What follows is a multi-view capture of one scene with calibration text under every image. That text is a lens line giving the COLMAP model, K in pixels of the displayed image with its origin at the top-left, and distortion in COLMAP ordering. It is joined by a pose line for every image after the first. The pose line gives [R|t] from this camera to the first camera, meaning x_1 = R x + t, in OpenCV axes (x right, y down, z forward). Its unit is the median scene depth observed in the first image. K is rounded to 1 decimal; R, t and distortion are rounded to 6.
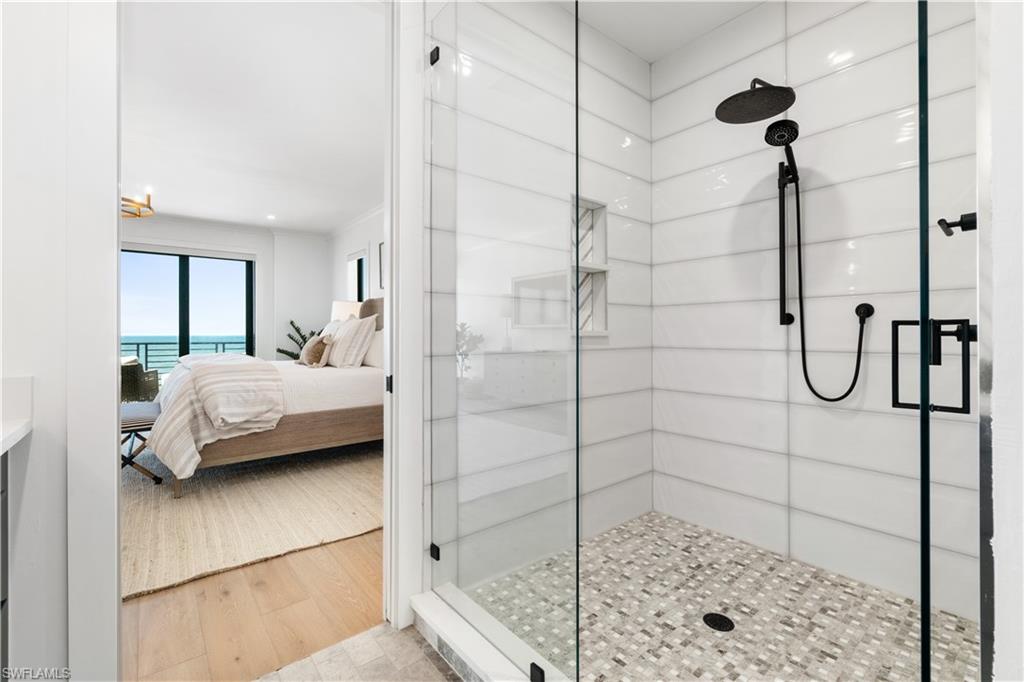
lens RADIAL K [[443.0, 0, 500.7], [0, 443.0, 332.8], [0, 0, 1]] dist [-0.002898, -0.000416]
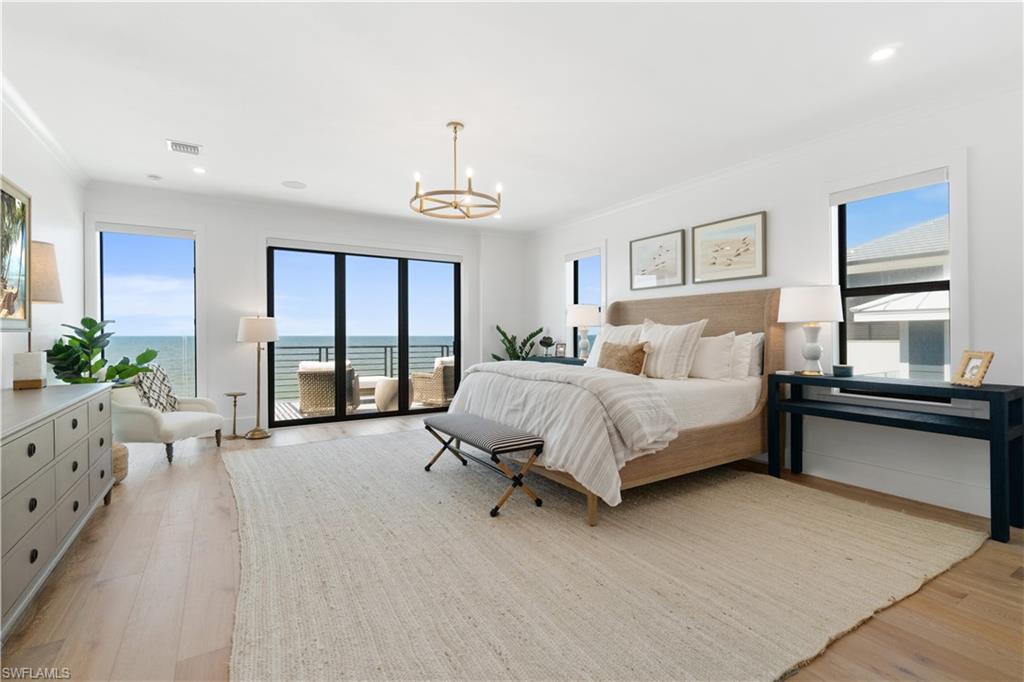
lens RADIAL K [[456.5, 0, 502.2], [0, 456.5, 335.1], [0, 0, 1]] dist [-0.000563, -0.000216]
pose [[0.992691, 0.000689, -0.120684, -0.724449], [-0.000317, 0.999995, 0.003106, -0.016886], [0.120686, -0.003045, 0.992686, 0.048847]]
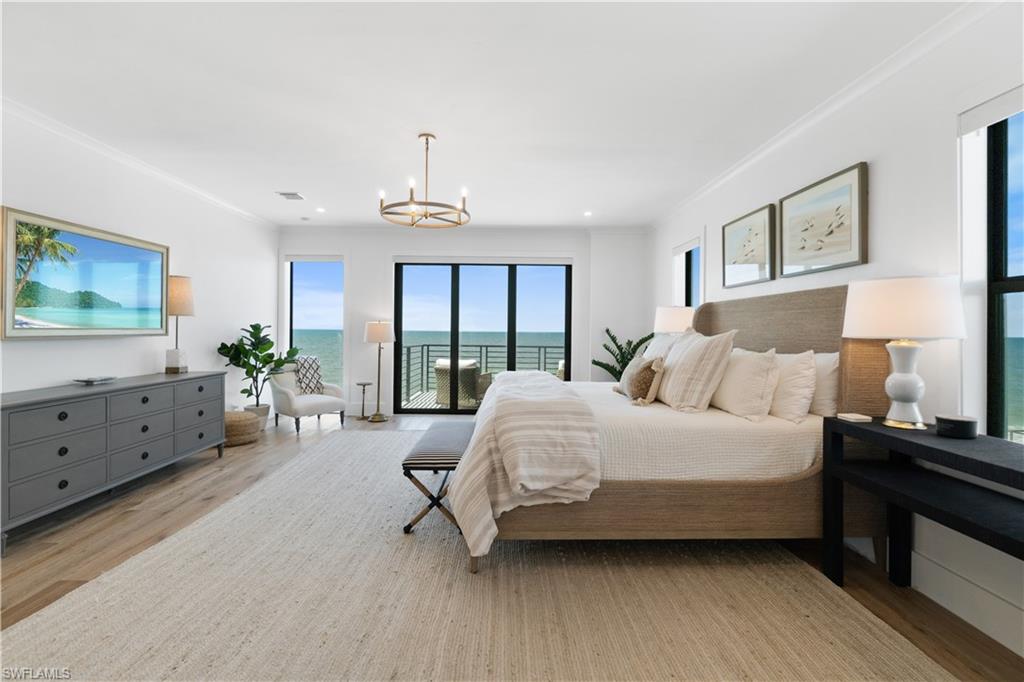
lens RADIAL K [[437.7, 0, 510.2], [0, 437.7, 329.0], [0, 0, 1]] dist [-0.003420, -0.000295]
pose [[0.794237, 0.009236, -0.607538, -0.195181], [-0.011930, 0.999929, -0.000394, -0.049982], [0.607491, 0.007561, 0.794291, 0.382905]]
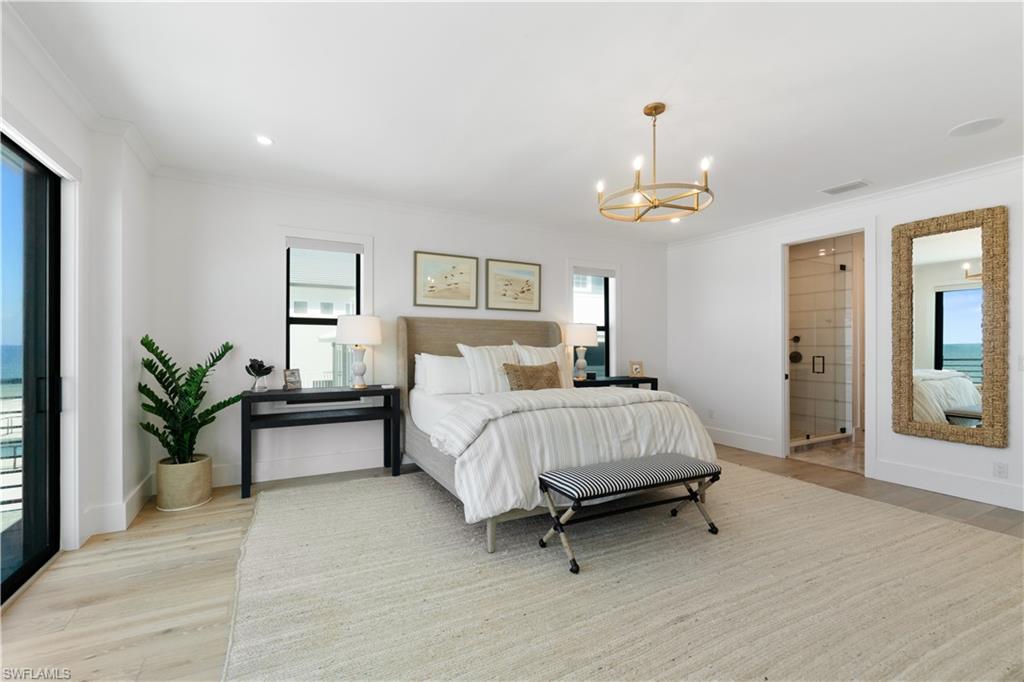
lens RADIAL K [[441.4, 0, 510.8], [0, 441.4, 347.9], [0, 0, 1]] dist [-0.001300, -0.000254]
pose [[0.185295, 0.000151, 0.982683, -1.792429], [-0.000872, 1.000000, 0.000011, -0.038059], [-0.982683, -0.000859, 0.185295, 1.157574]]
